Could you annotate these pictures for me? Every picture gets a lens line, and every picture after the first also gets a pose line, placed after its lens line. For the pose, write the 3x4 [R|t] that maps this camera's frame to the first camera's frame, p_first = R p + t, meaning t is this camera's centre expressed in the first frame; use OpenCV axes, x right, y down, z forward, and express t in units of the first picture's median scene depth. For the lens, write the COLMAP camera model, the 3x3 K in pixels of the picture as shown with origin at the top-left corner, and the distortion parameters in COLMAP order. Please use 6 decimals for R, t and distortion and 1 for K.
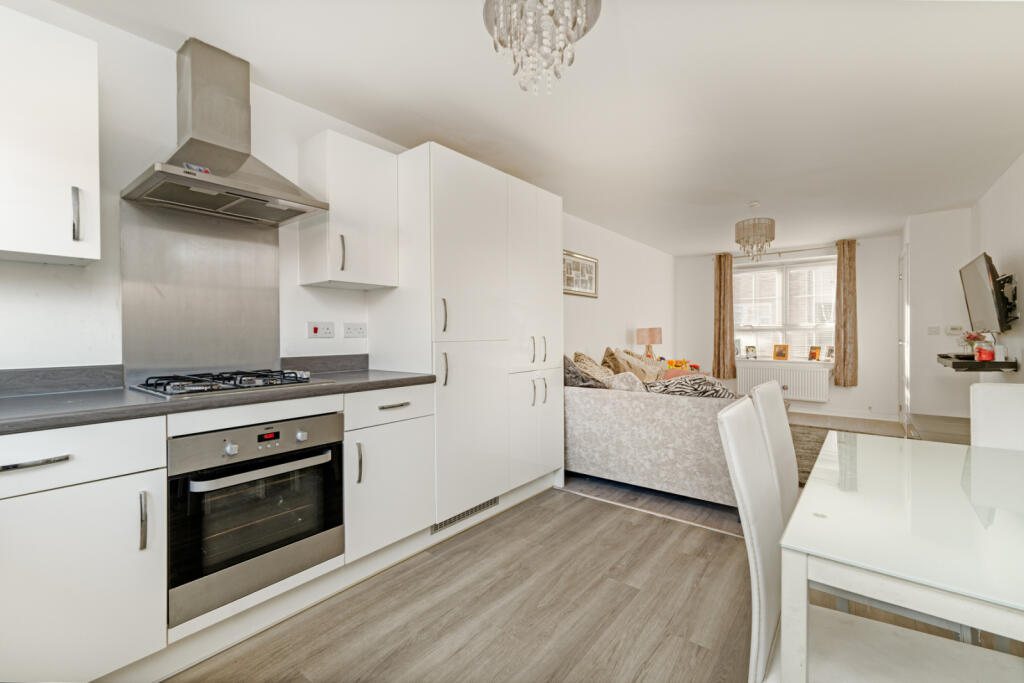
lens RADIAL K [[439.5, 0, 508.4], [0, 439.5, 340.0], [0, 0, 1]] dist [0.003334, 0.000108]
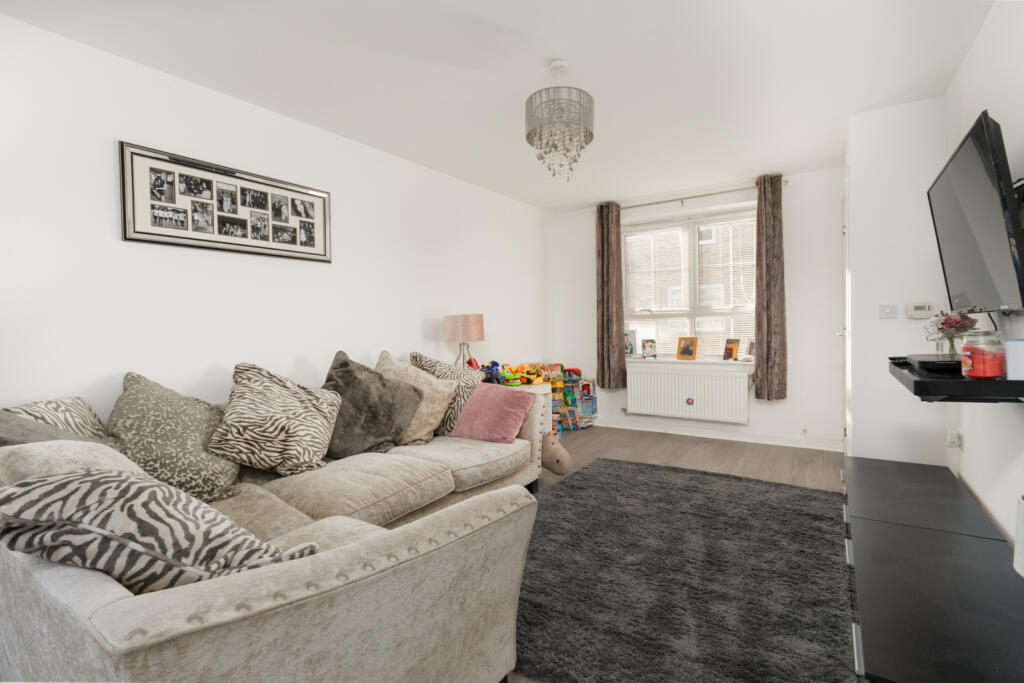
lens RADIAL K [[482.8, 0, 512.0], [0, 482.8, 341.5], [0, 0, 1]] dist [-0.003137, 0.000106]
pose [[0.996254, -0.019988, 0.084131, 0.320153], [0.018314, 0.999620, 0.020619, -0.003380], [-0.084512, -0.019001, 0.996241, 0.313547]]
